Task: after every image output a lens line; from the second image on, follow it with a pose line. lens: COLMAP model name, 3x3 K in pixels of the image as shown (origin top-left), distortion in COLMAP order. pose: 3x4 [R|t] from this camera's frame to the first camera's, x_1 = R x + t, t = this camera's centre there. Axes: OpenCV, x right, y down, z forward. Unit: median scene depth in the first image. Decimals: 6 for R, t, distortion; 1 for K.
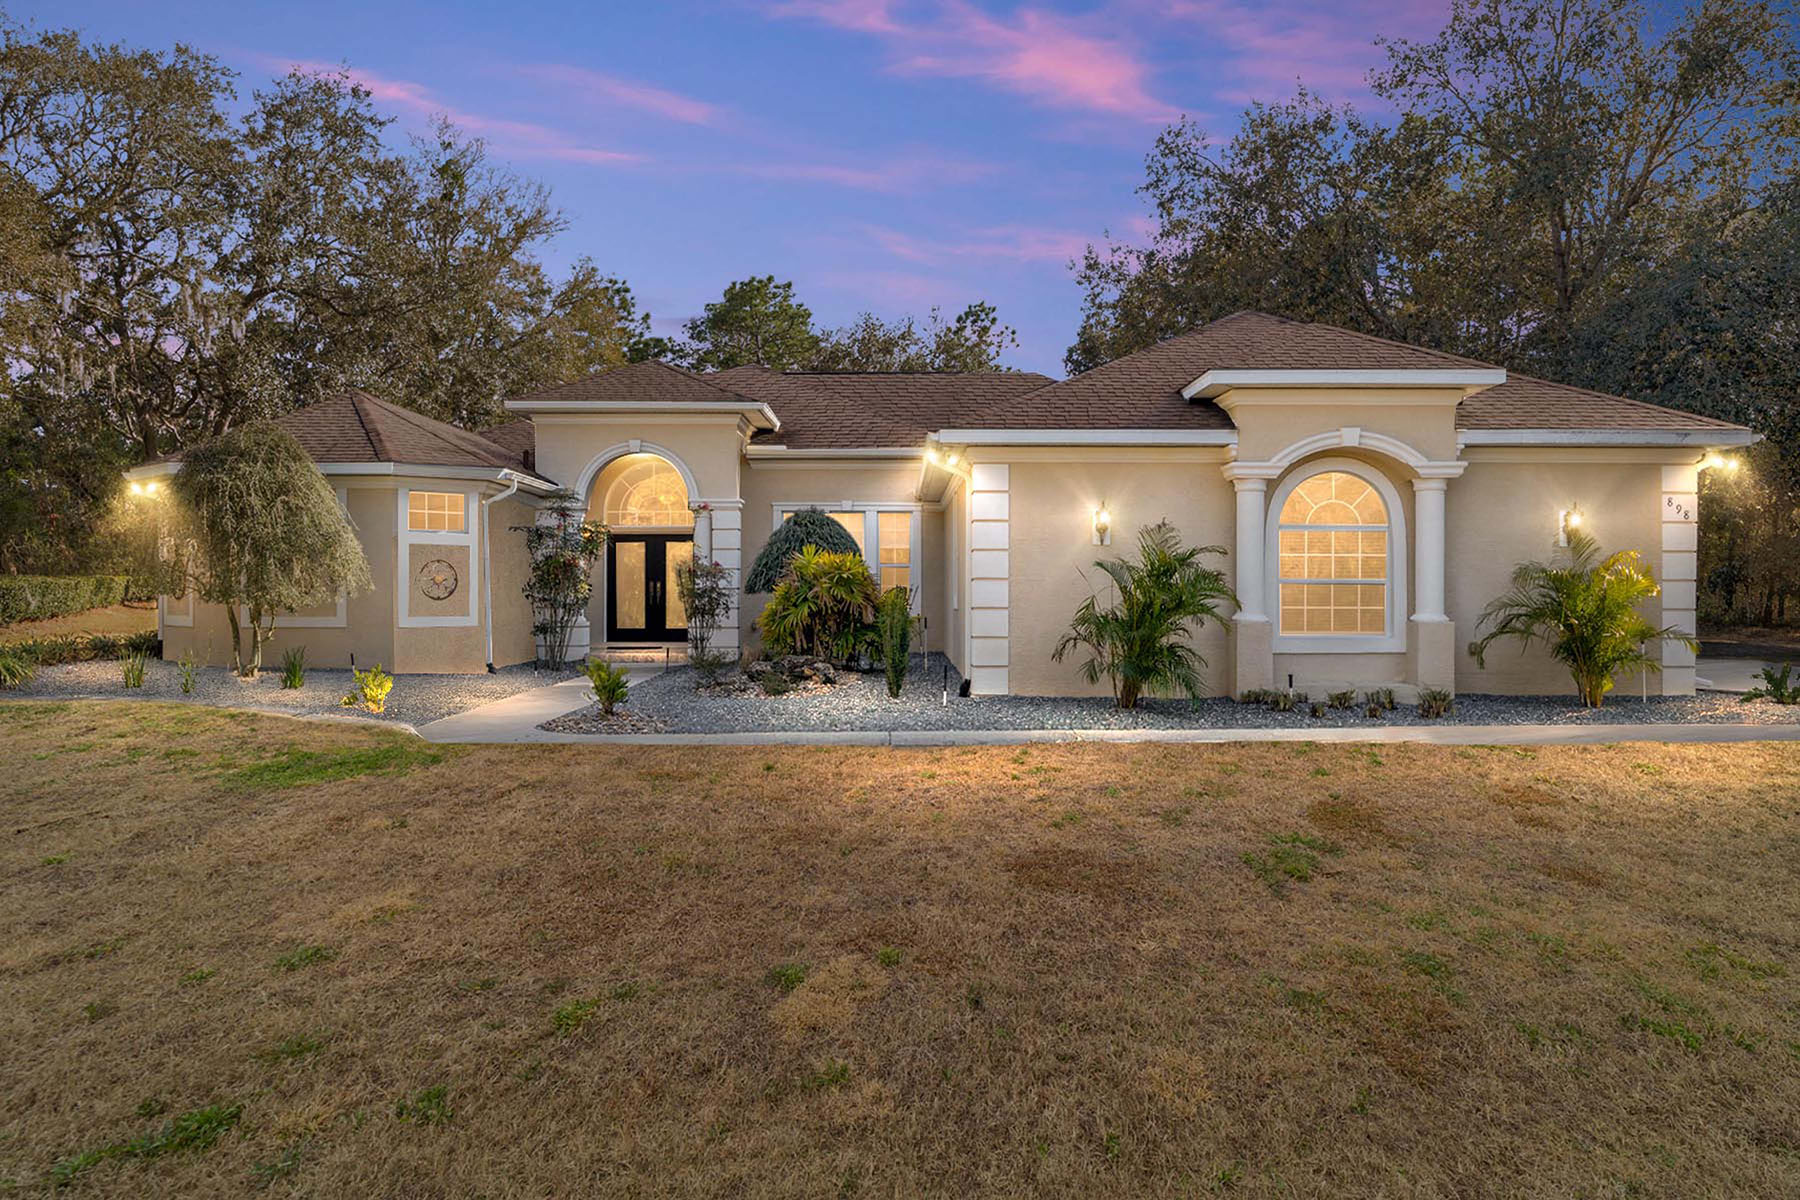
lens RADIAL K [[1486.0, 0, 897.4], [0, 1486.0, 601.5], [0, 0, 1]] dist [0.006258, -0.000624]
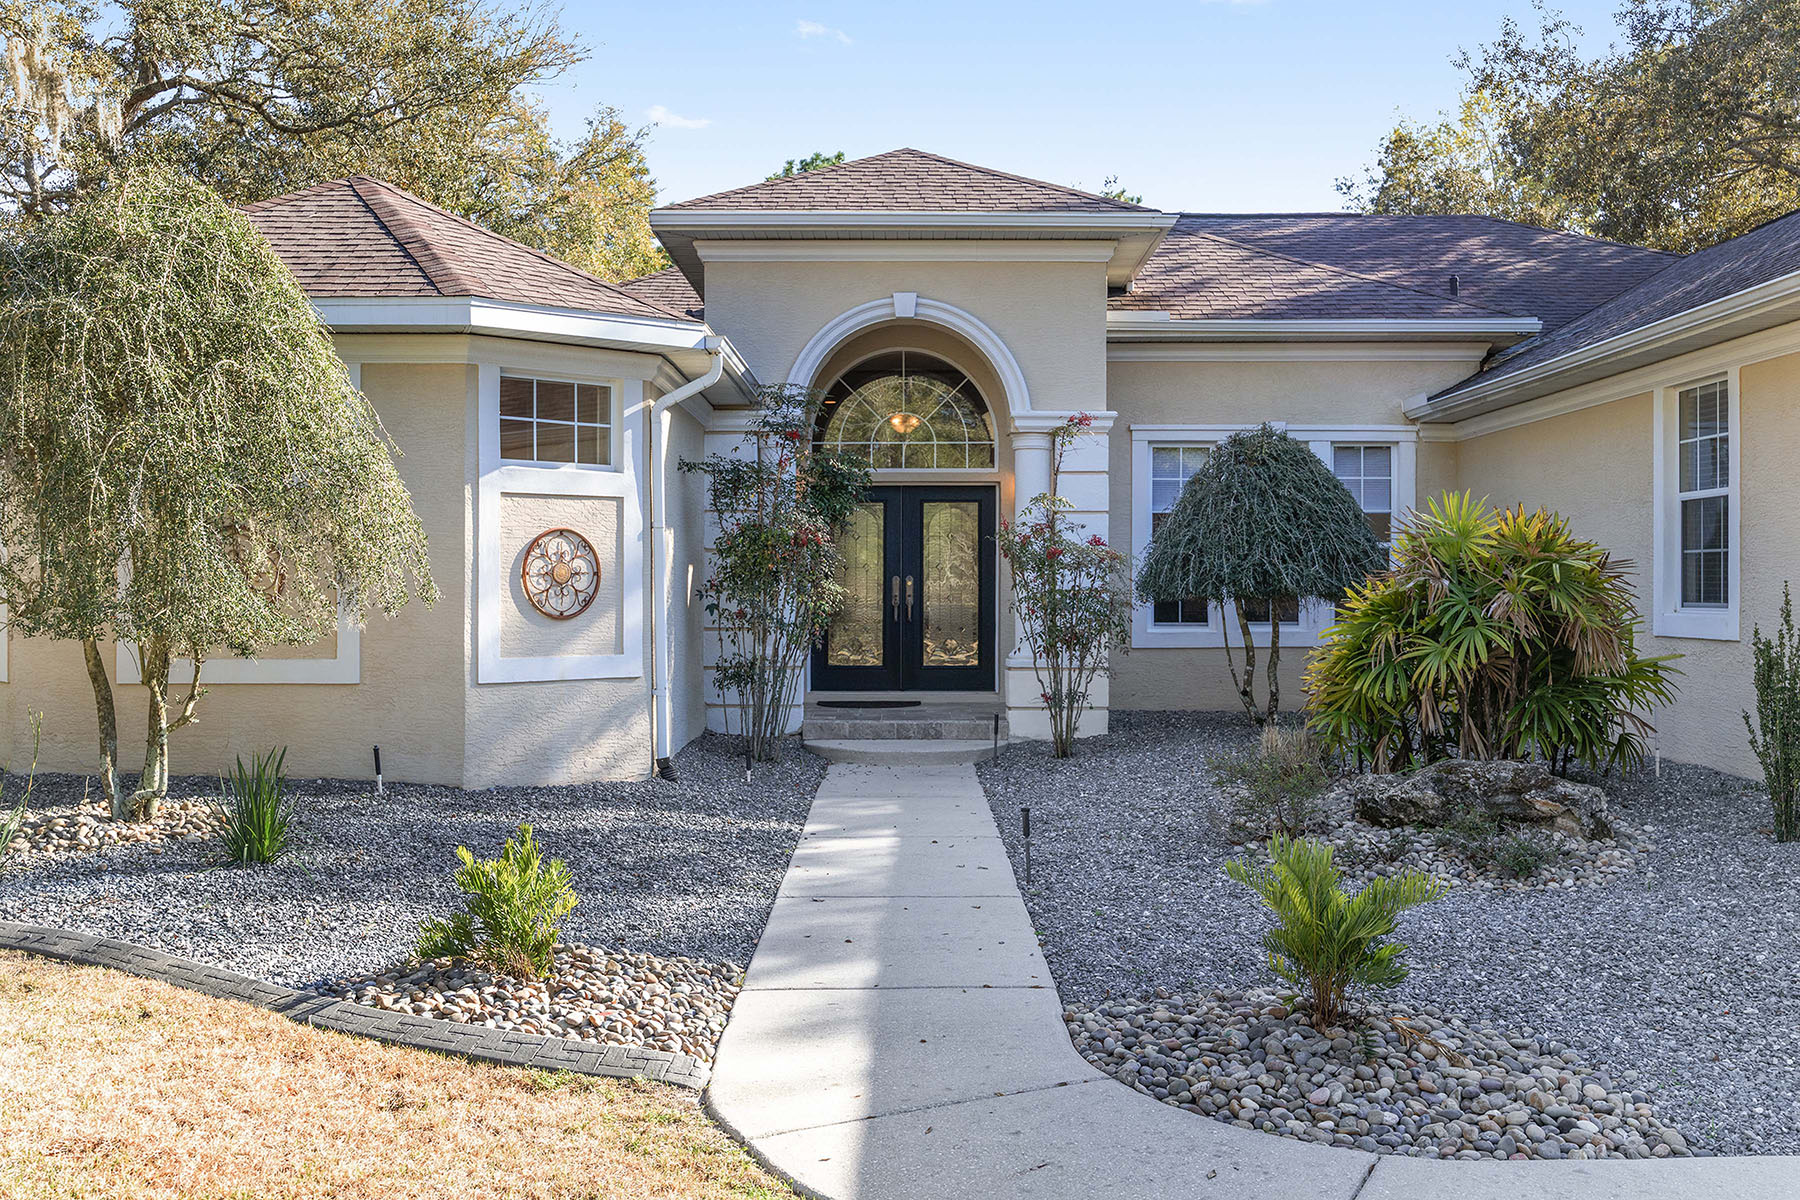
lens RADIAL K [[1778.2, 0, 902.6], [0, 1778.2, 595.9], [0, 0, 1]] dist [0.003629, 0.000000]
pose [[0.999995, -0.000109, 0.003249, -0.208668], [0.000109, 1.000000, 0.000013, -0.008140], [-0.003249, -0.000012, 0.999995, 0.469069]]
